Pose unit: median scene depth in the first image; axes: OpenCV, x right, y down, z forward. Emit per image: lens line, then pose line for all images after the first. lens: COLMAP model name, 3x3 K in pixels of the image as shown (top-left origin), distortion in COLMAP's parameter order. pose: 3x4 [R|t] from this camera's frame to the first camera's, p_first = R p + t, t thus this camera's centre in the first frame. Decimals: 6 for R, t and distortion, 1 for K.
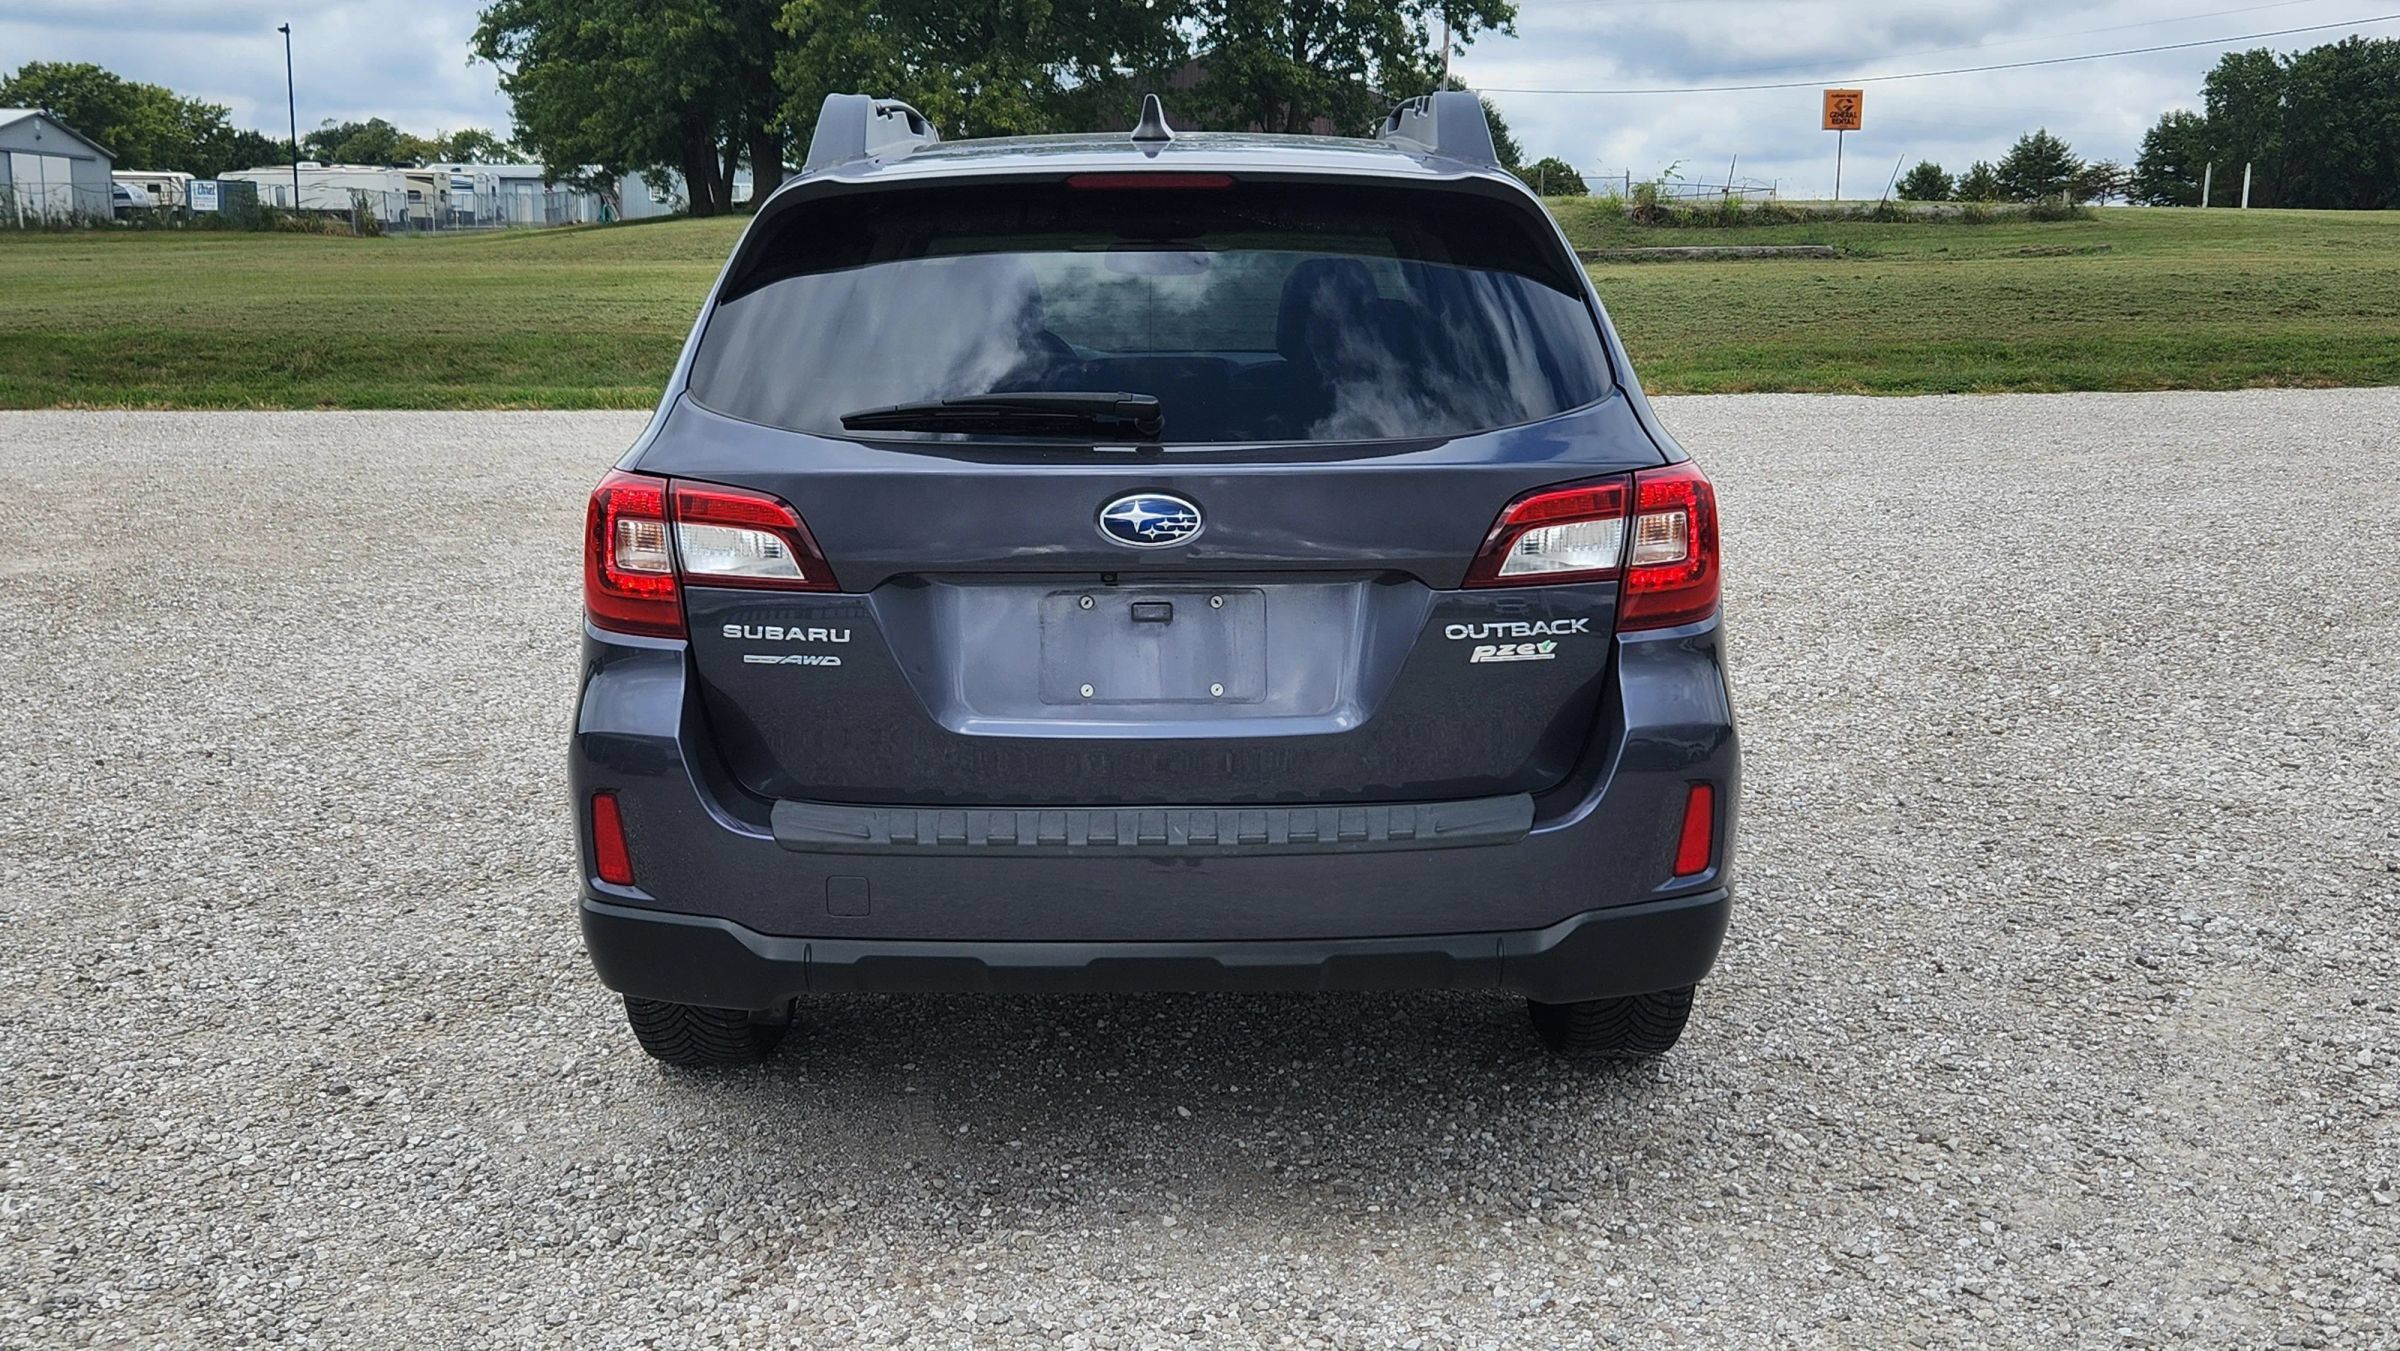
lens RADIAL K [[2481.5, 0, 1185.5], [0, 2481.5, 664.3], [0, 0, 1]] dist [0.066182, -0.022238]
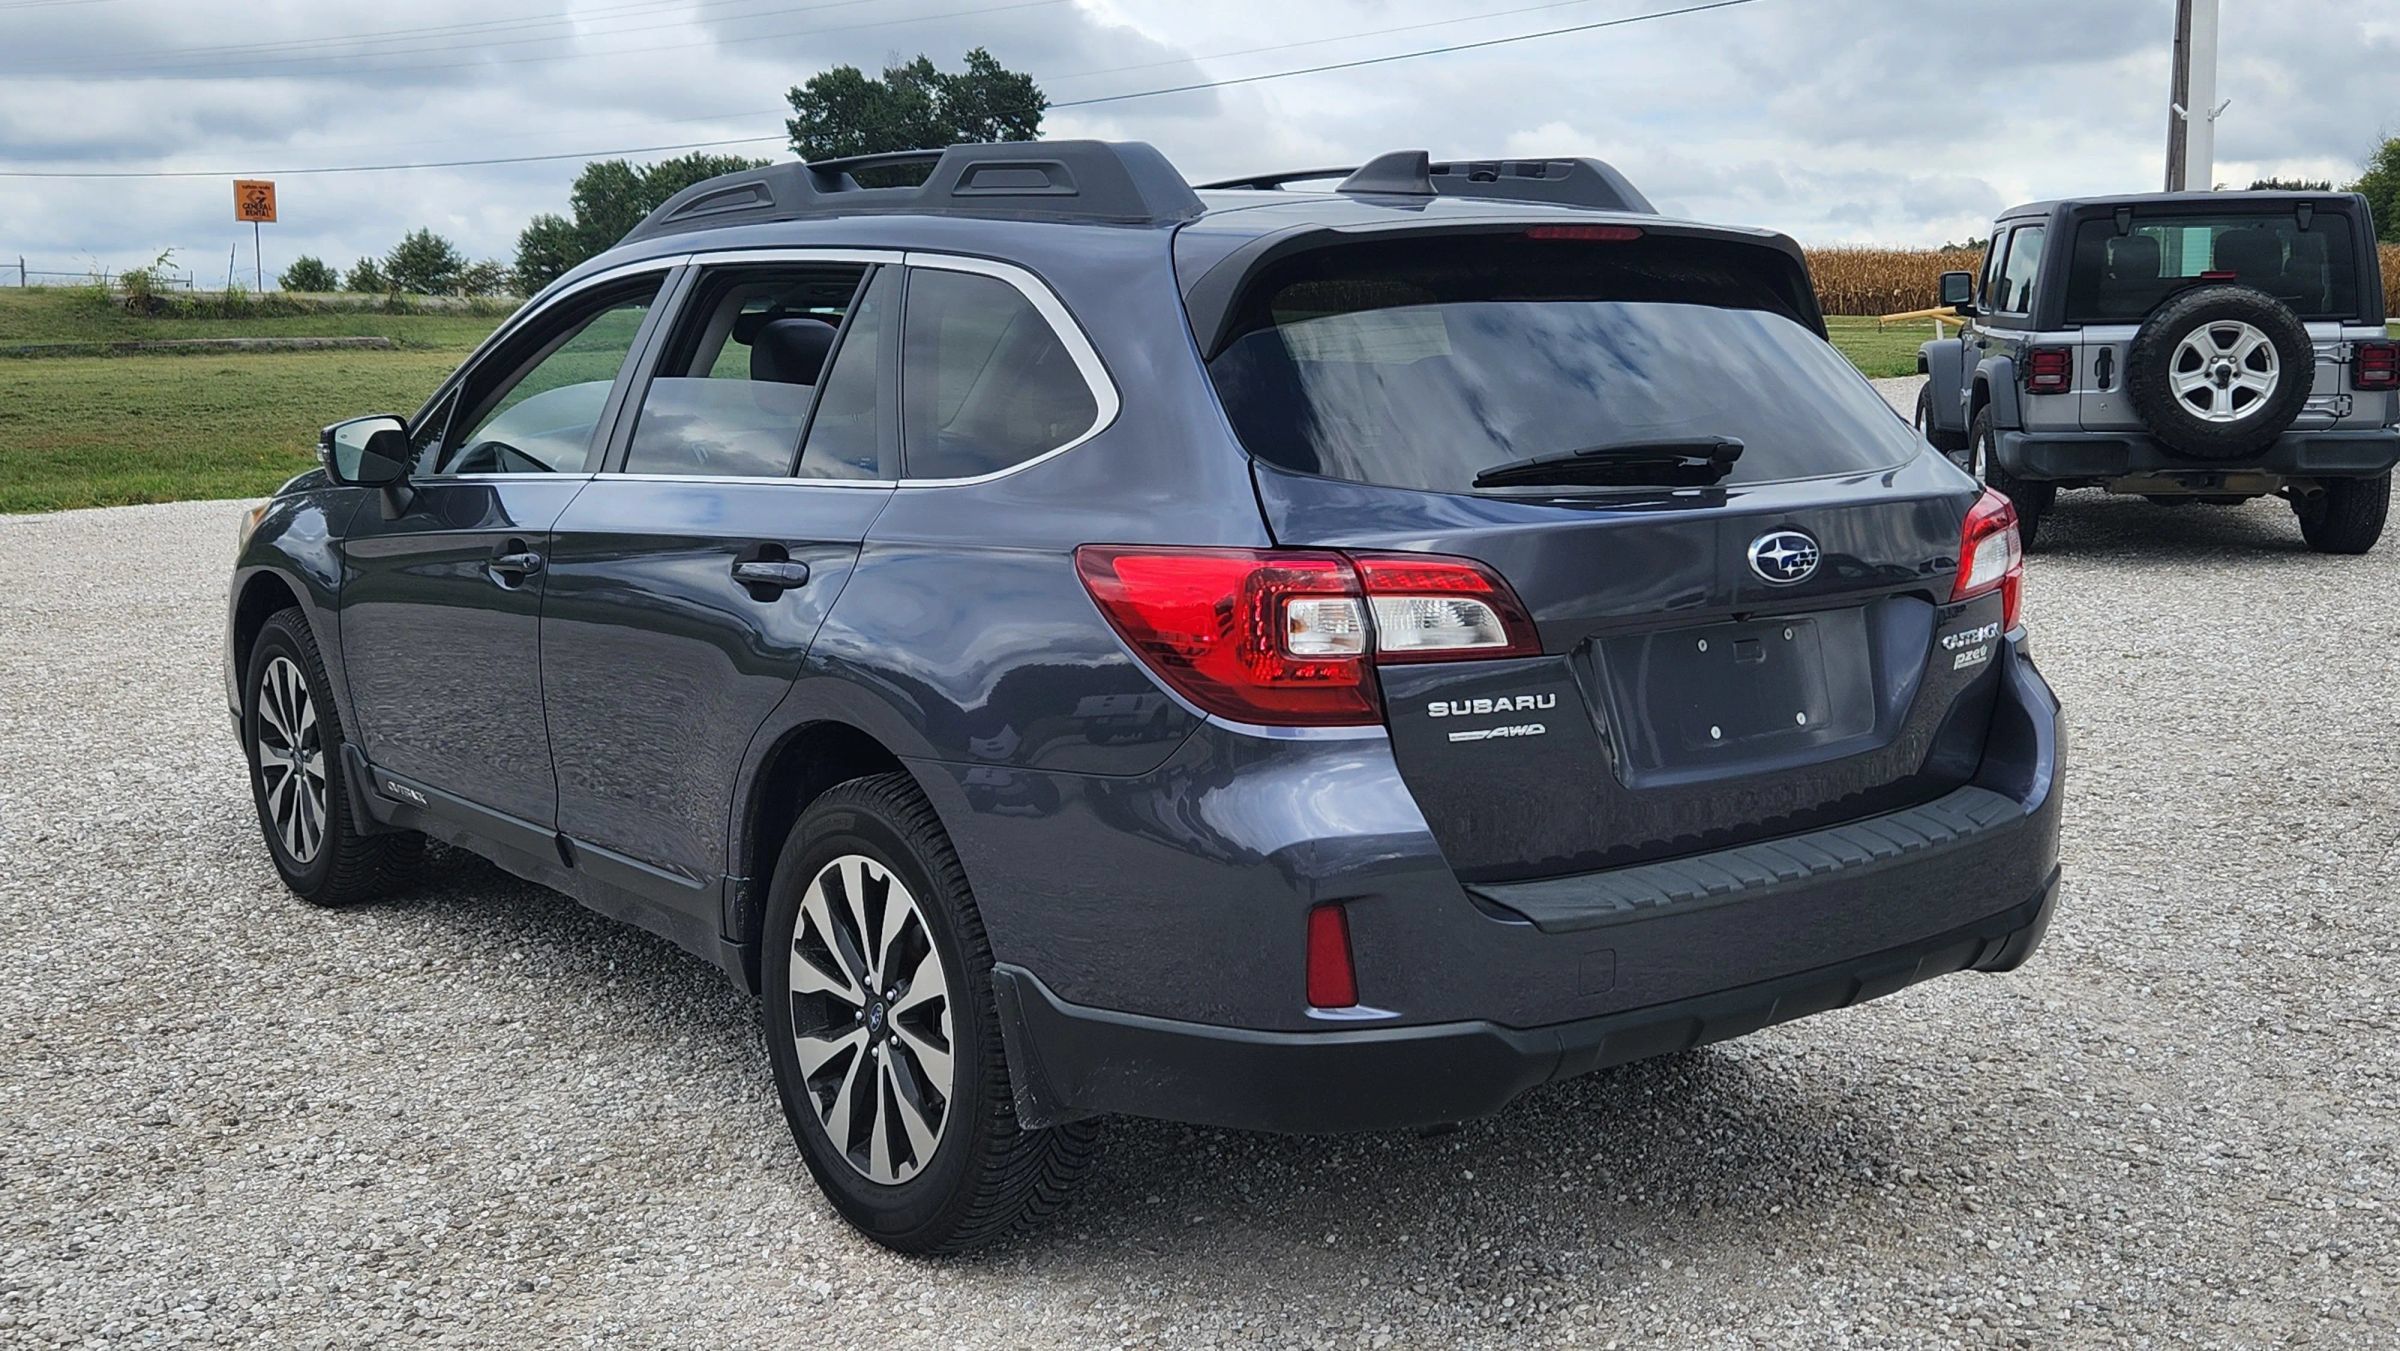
lens RADIAL K [[2446.1, 0, 1200.0], [0, 2446.1, 675.5], [0, 0, 1]] dist [0.064635, -0.001486]
pose [[0.800519, -0.091755, 0.592242, -0.791674], [0.110138, 0.993903, 0.005113, -0.040287], [-0.589101, 0.061135, 0.805744, 0.321790]]
